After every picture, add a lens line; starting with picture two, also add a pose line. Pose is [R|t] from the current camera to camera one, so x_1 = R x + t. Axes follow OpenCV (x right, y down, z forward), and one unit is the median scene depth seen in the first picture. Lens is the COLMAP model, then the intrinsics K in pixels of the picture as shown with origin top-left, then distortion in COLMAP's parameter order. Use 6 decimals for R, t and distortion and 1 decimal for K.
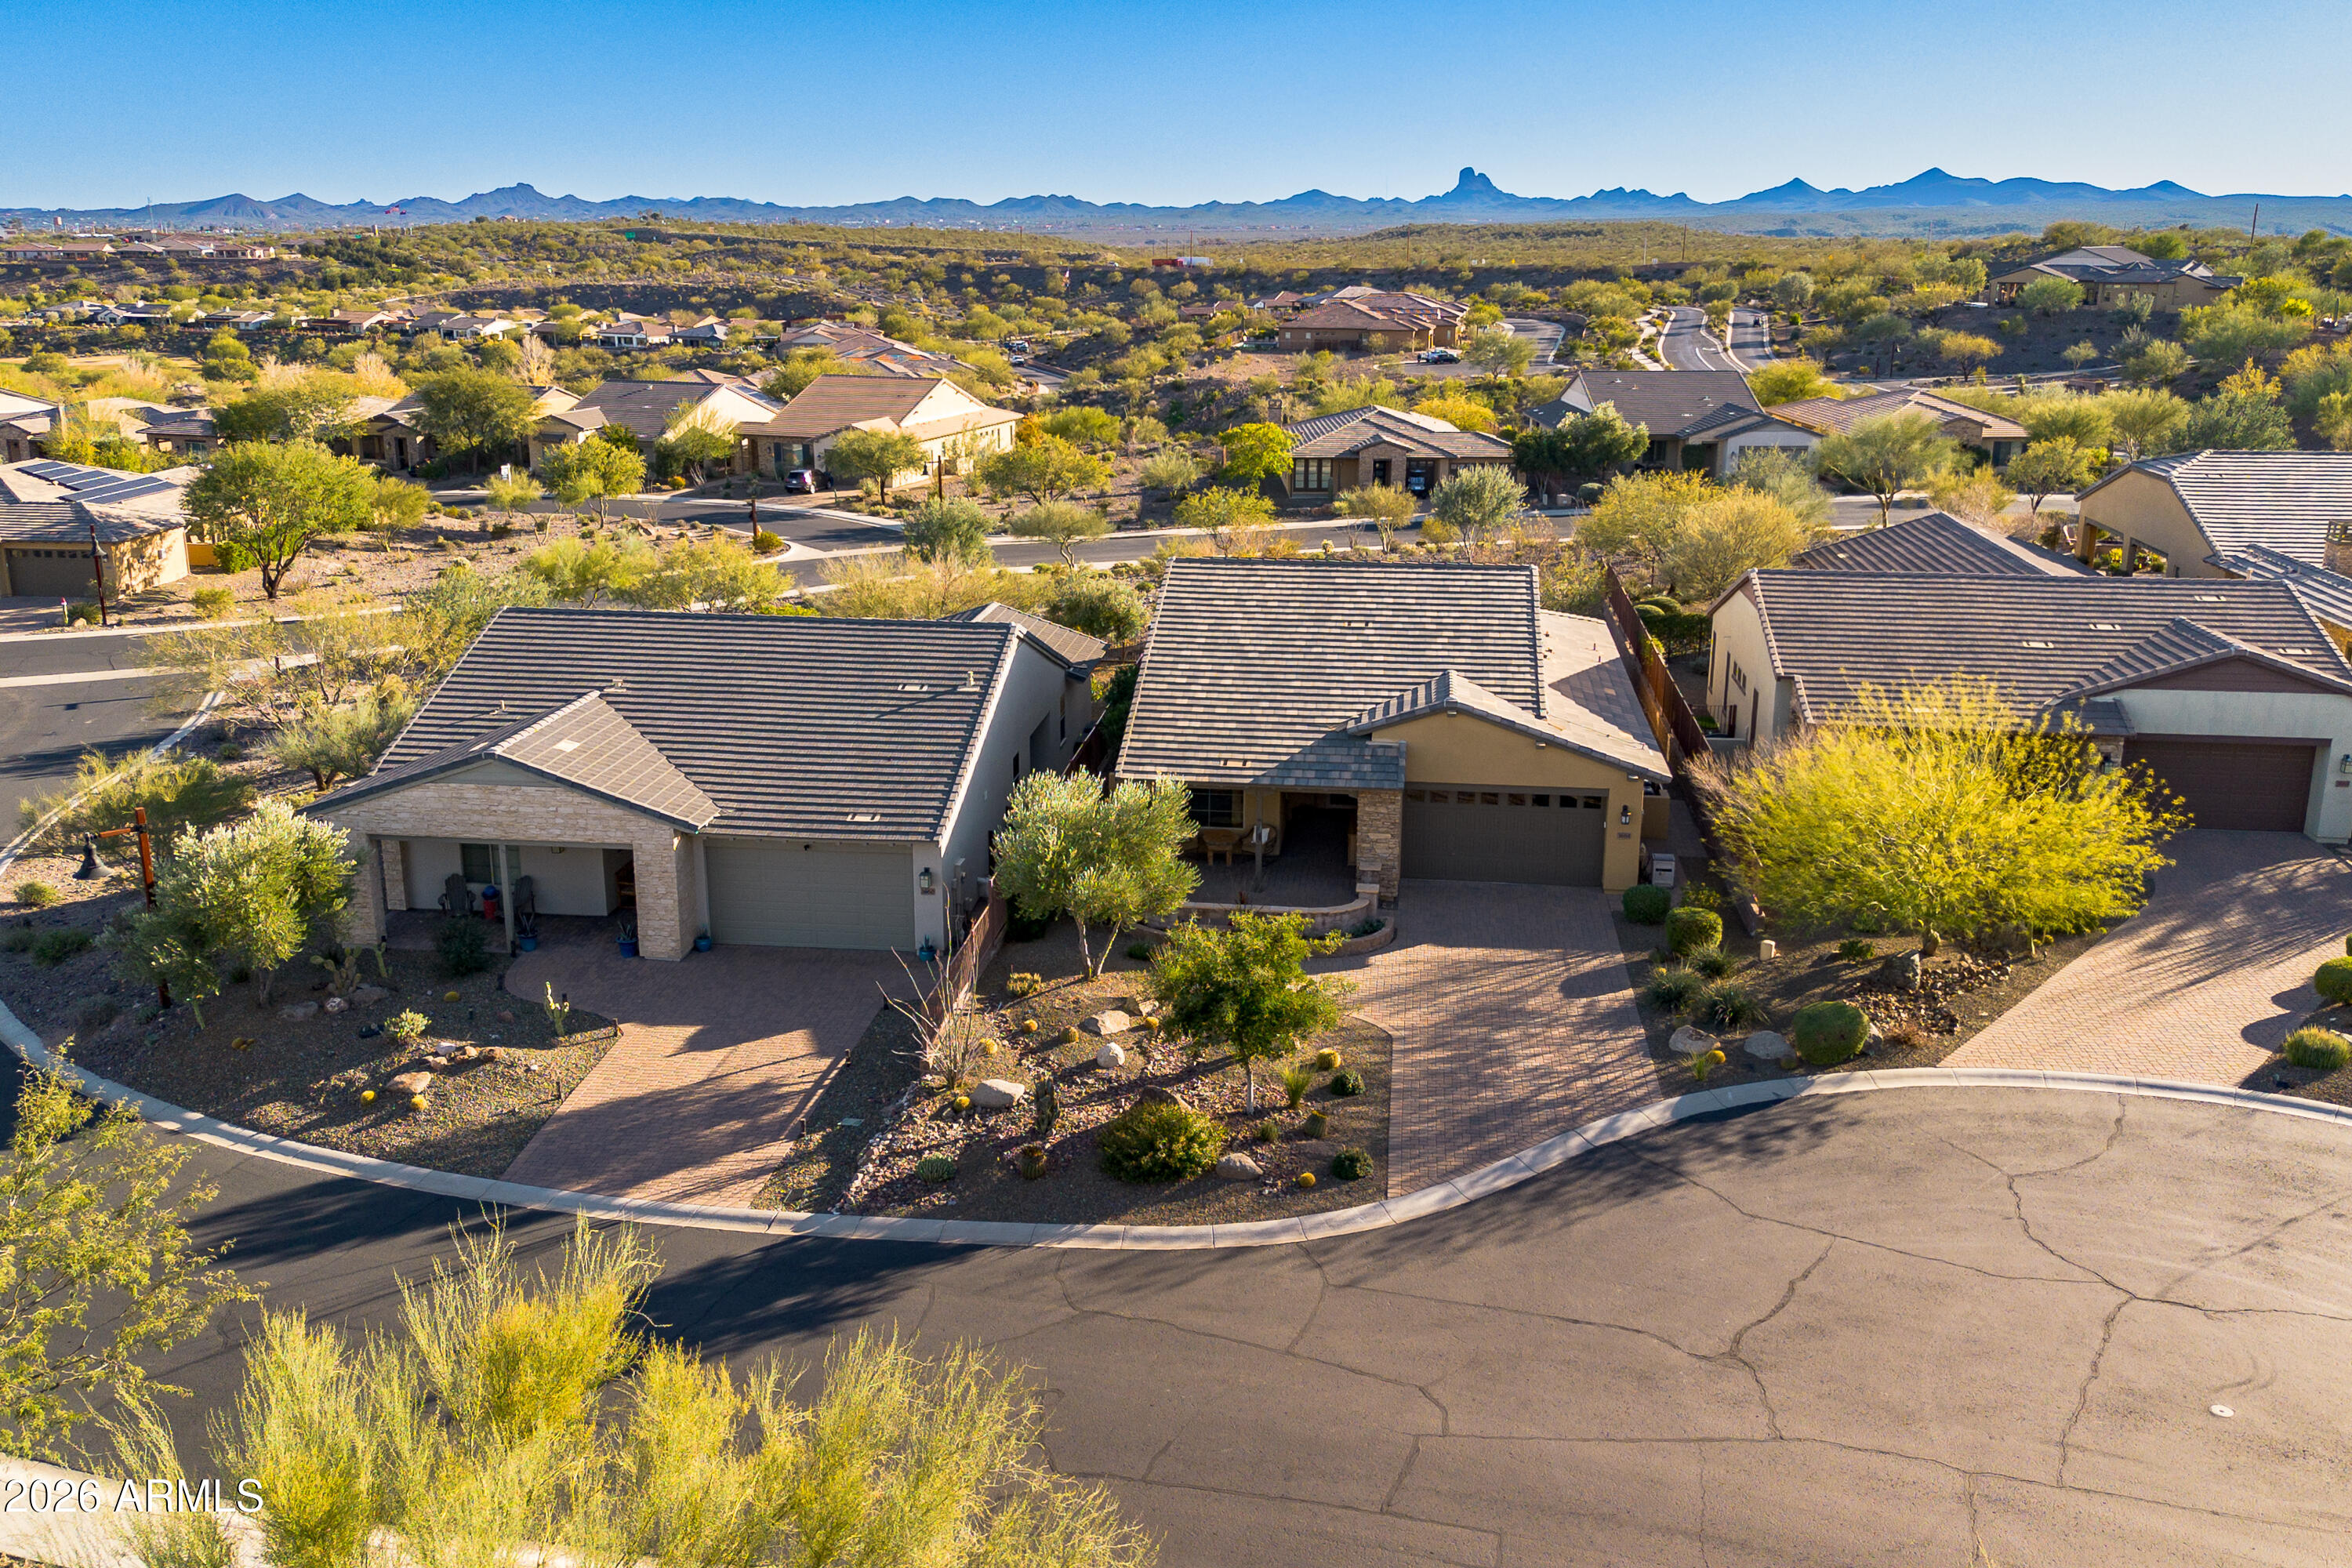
lens RADIAL K [[1889.3, 0, 1176.0], [0, 1889.3, 784.0], [0, 0, 1]] dist [0.109410, -0.175767]
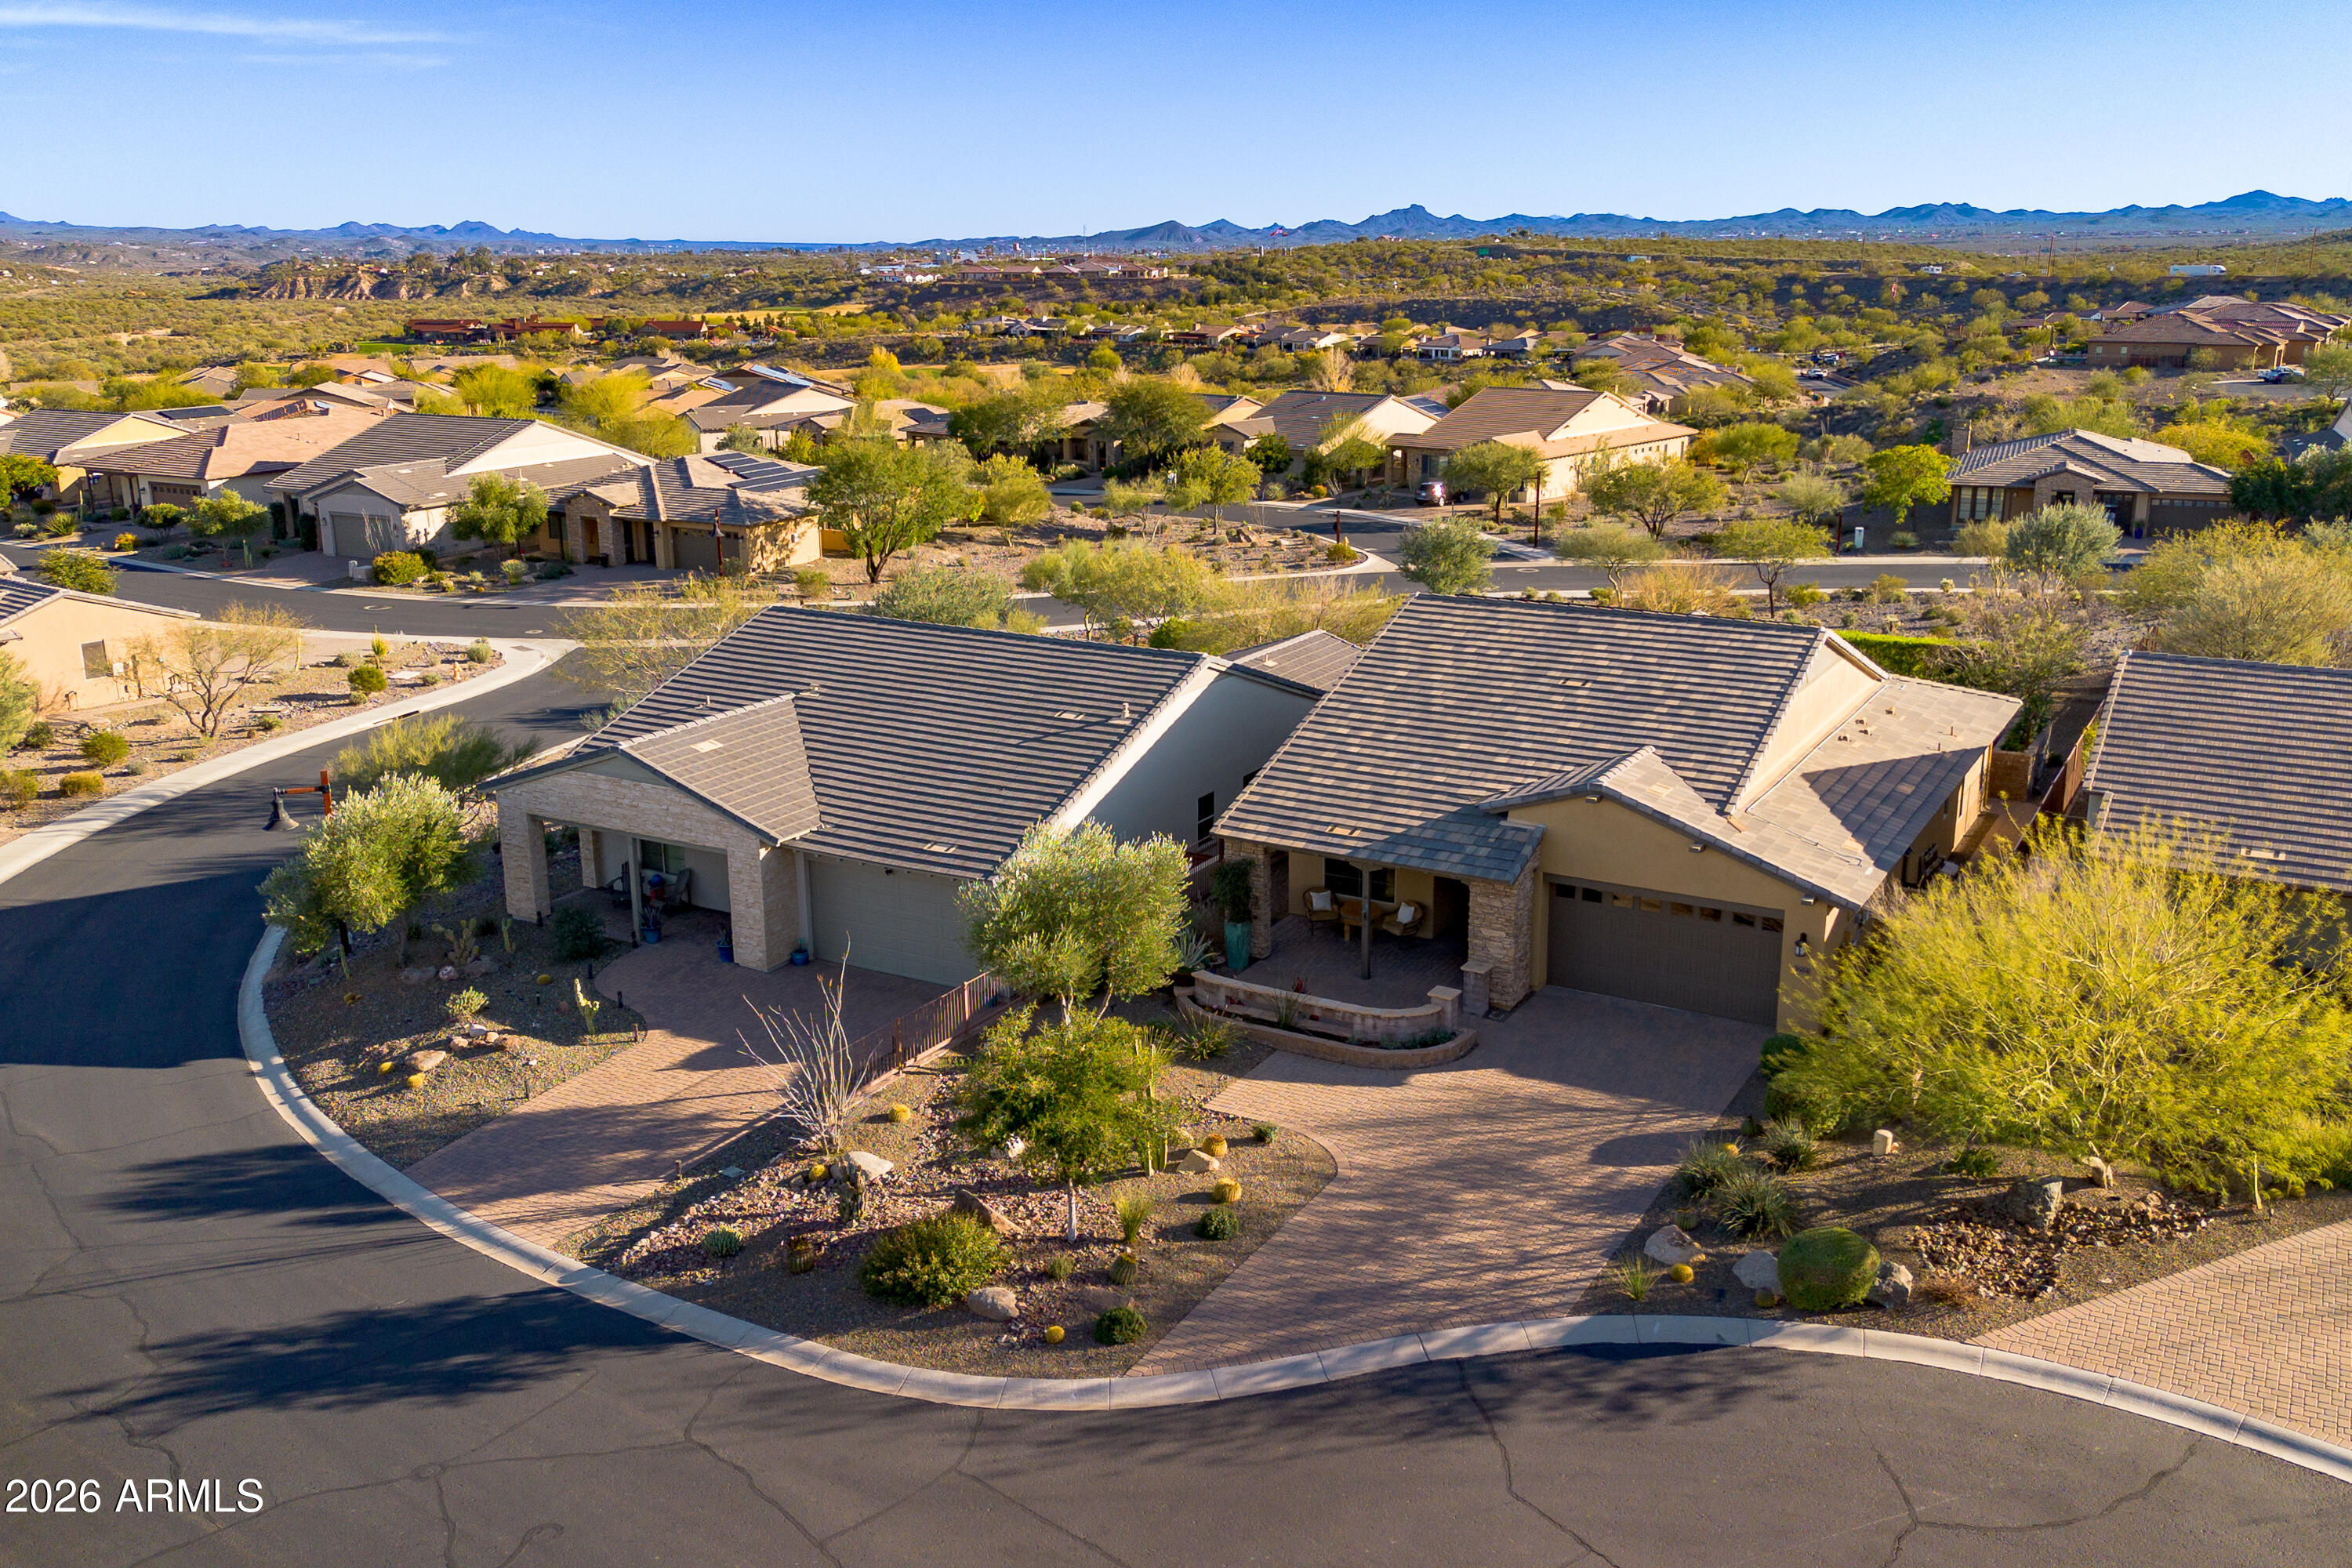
lens RADIAL K [[1889.3, 0, 1176.0], [0, 1889.3, 784.0], [0, 0, 1]] dist [0.109410, -0.175767]
pose [[0.928726, 0.094078, -0.358632, 0.316949], [-0.096278, 0.995285, 0.011760, -0.041127], [0.358047, 0.023606, 0.933405, 0.170632]]
